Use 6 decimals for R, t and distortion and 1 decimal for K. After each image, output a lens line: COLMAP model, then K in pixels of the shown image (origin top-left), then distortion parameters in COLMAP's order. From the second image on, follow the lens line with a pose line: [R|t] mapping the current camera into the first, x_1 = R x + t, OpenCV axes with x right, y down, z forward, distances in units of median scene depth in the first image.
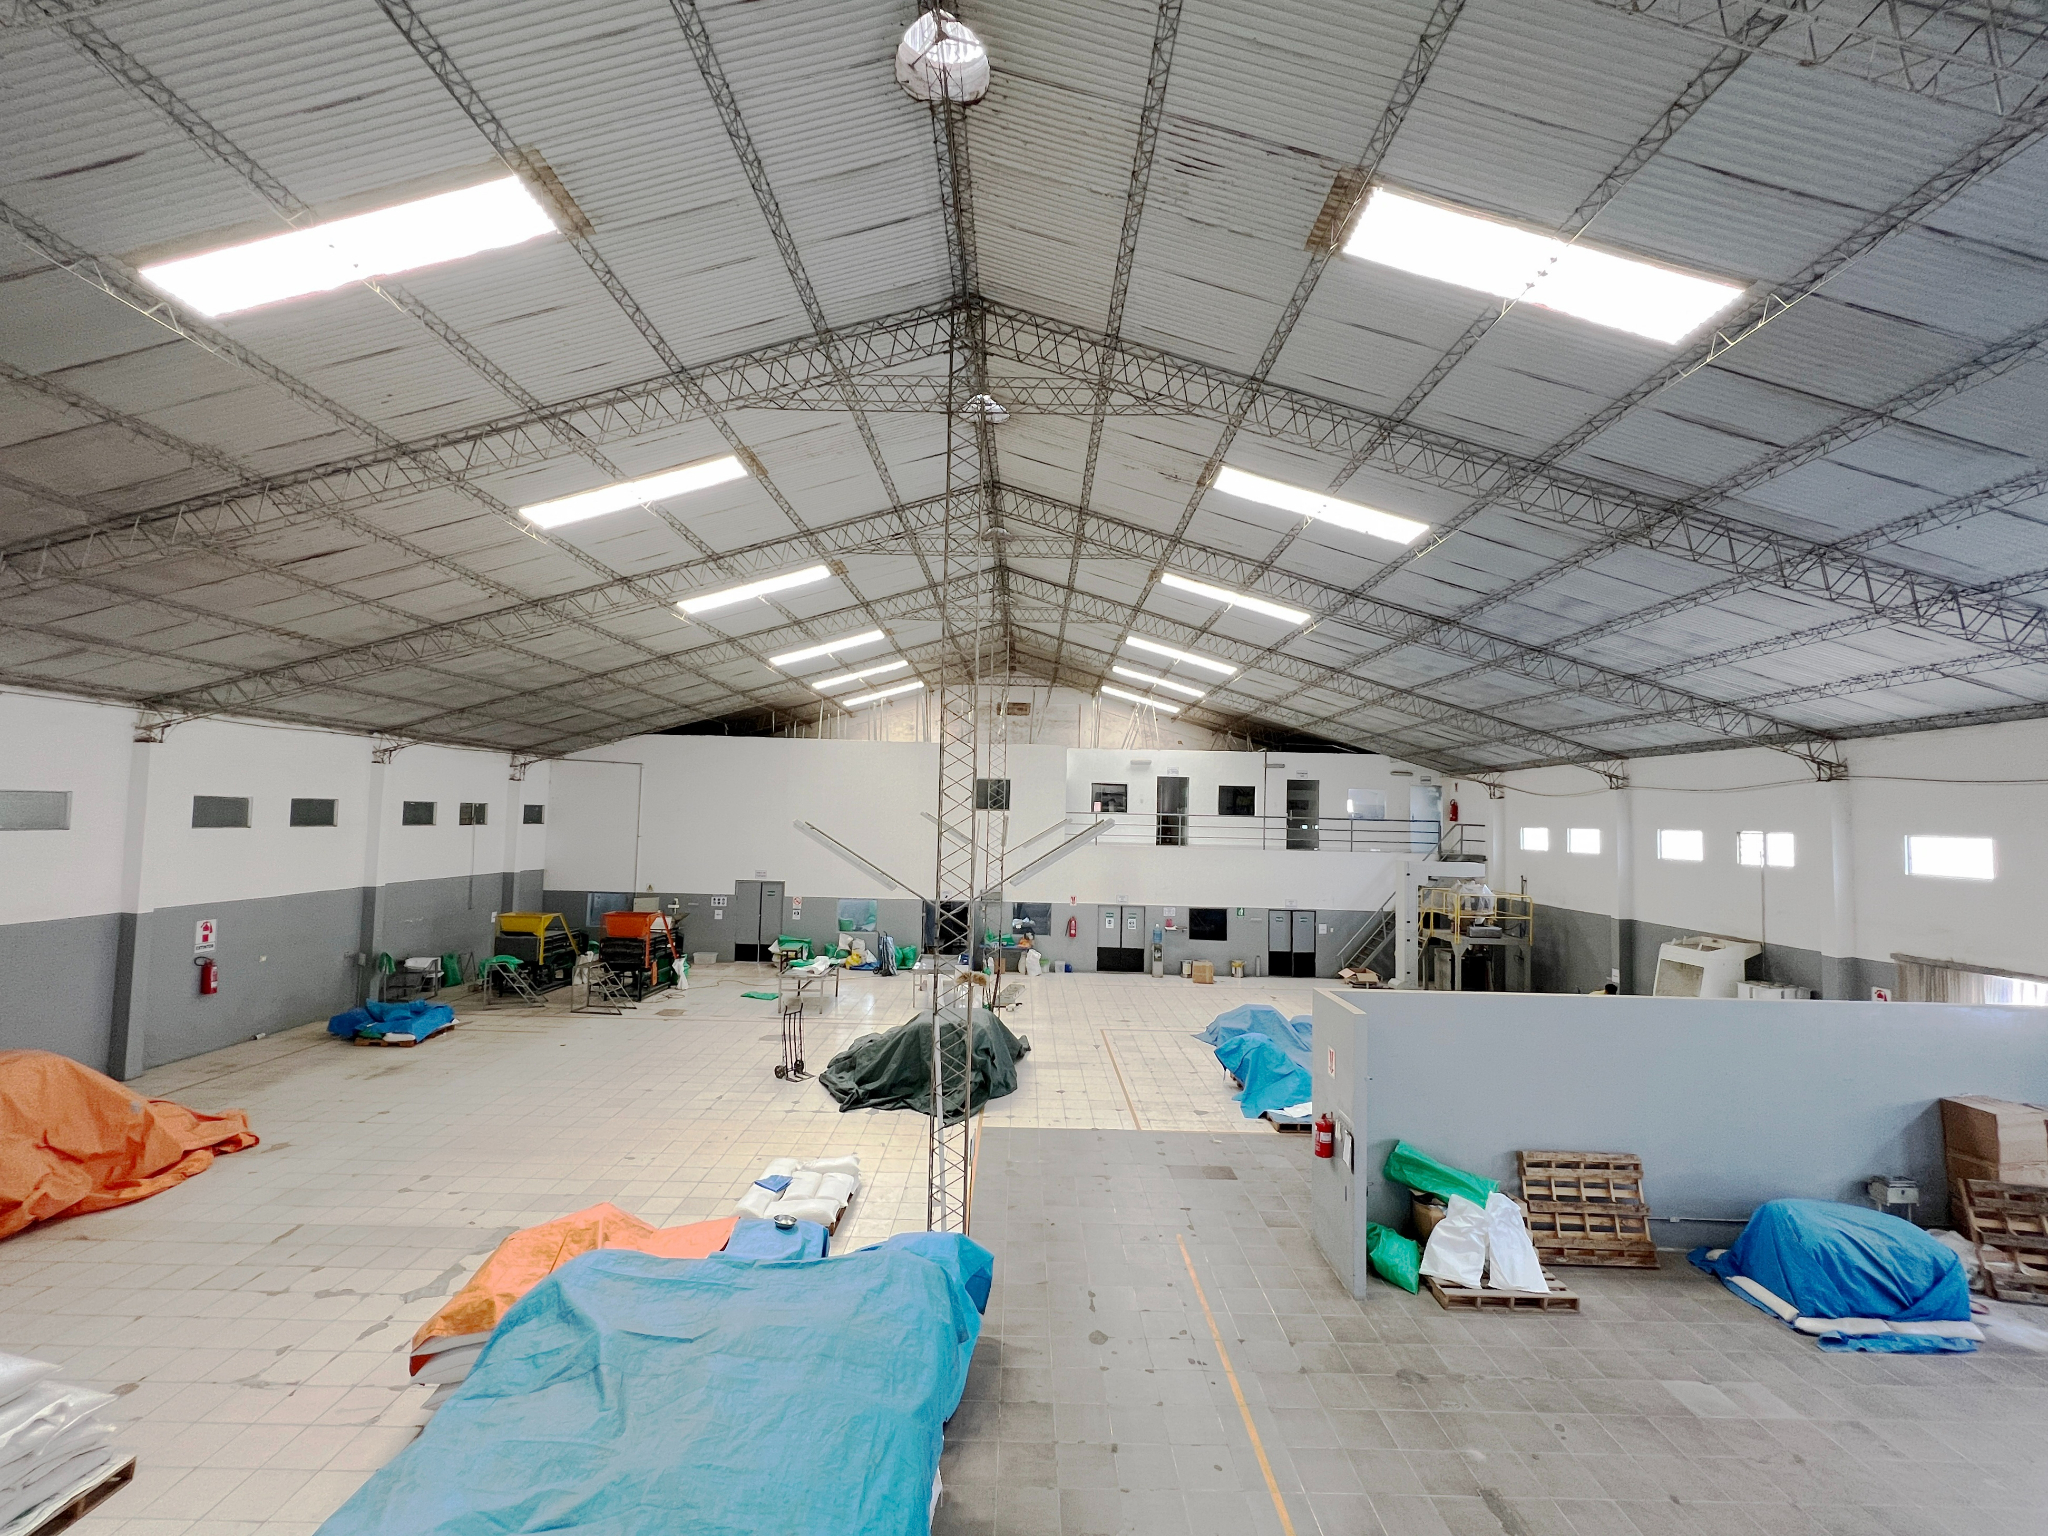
lens RADIAL K [[907.6, 0, 1024.0], [0, 907.6, 768.0], [0, 0, 1]] dist [0.000002, -0.000283]
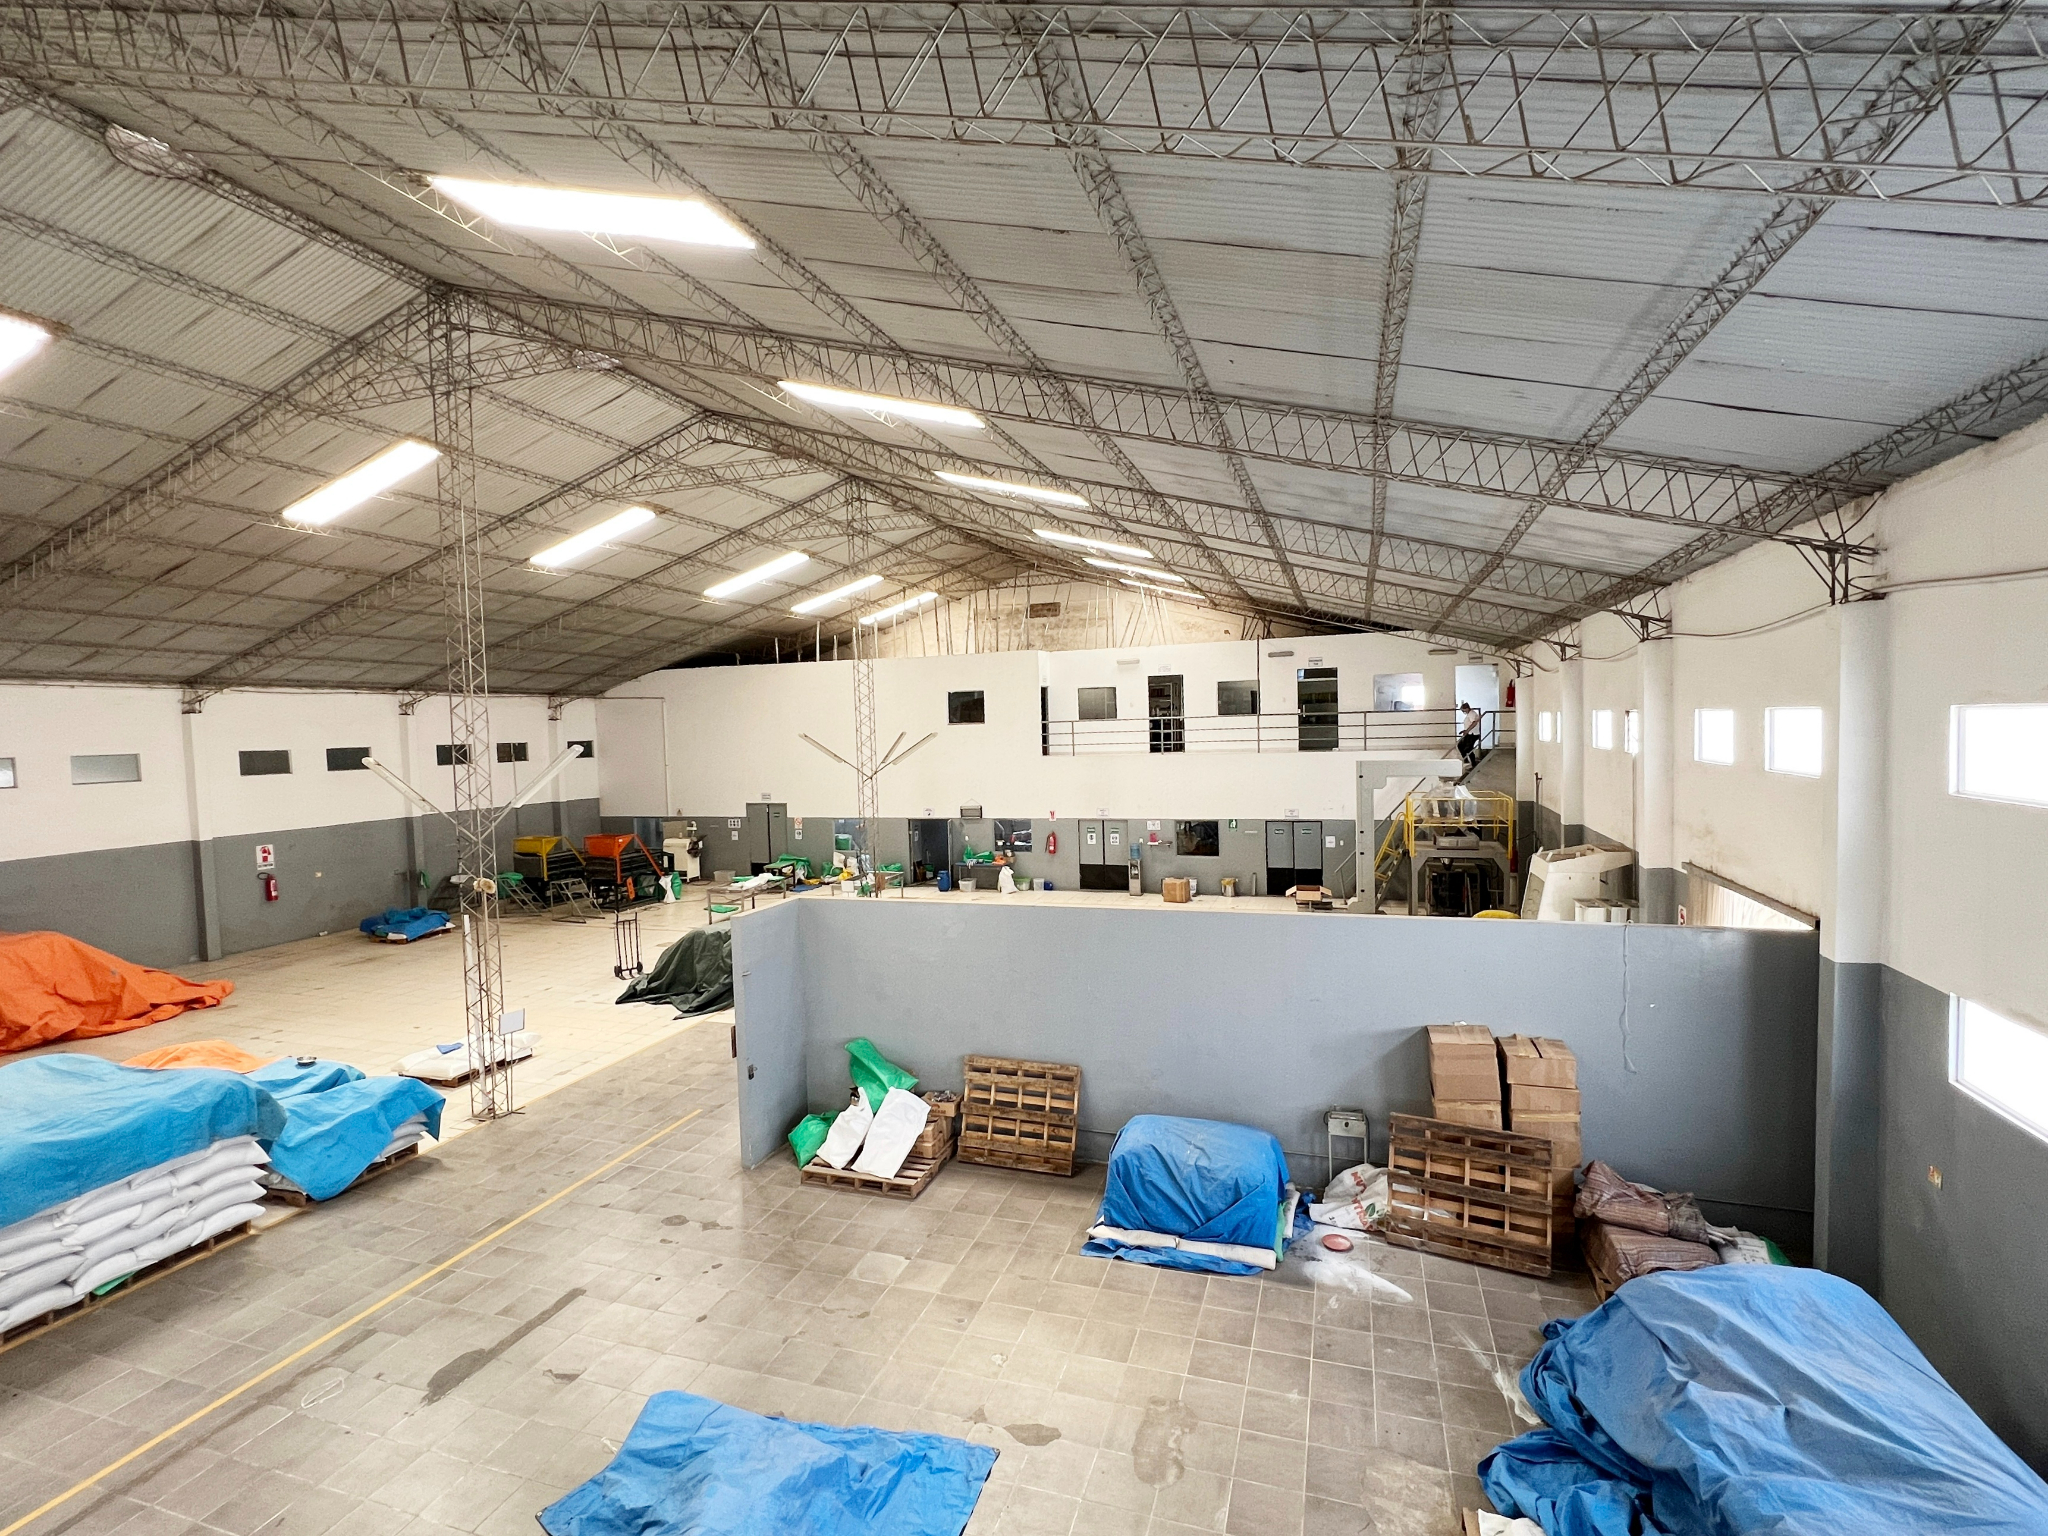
lens RADIAL K [[1016.8, 0, 1006.1], [0, 1016.8, 785.6], [0, 0, 1]] dist [-0.005300, -0.001191]
pose [[0.939930, -0.031660, -0.339897, 0.434258], [0.069693, 0.992516, 0.100278, 0.007261], [0.334179, -0.117943, 0.935101, 0.000067]]
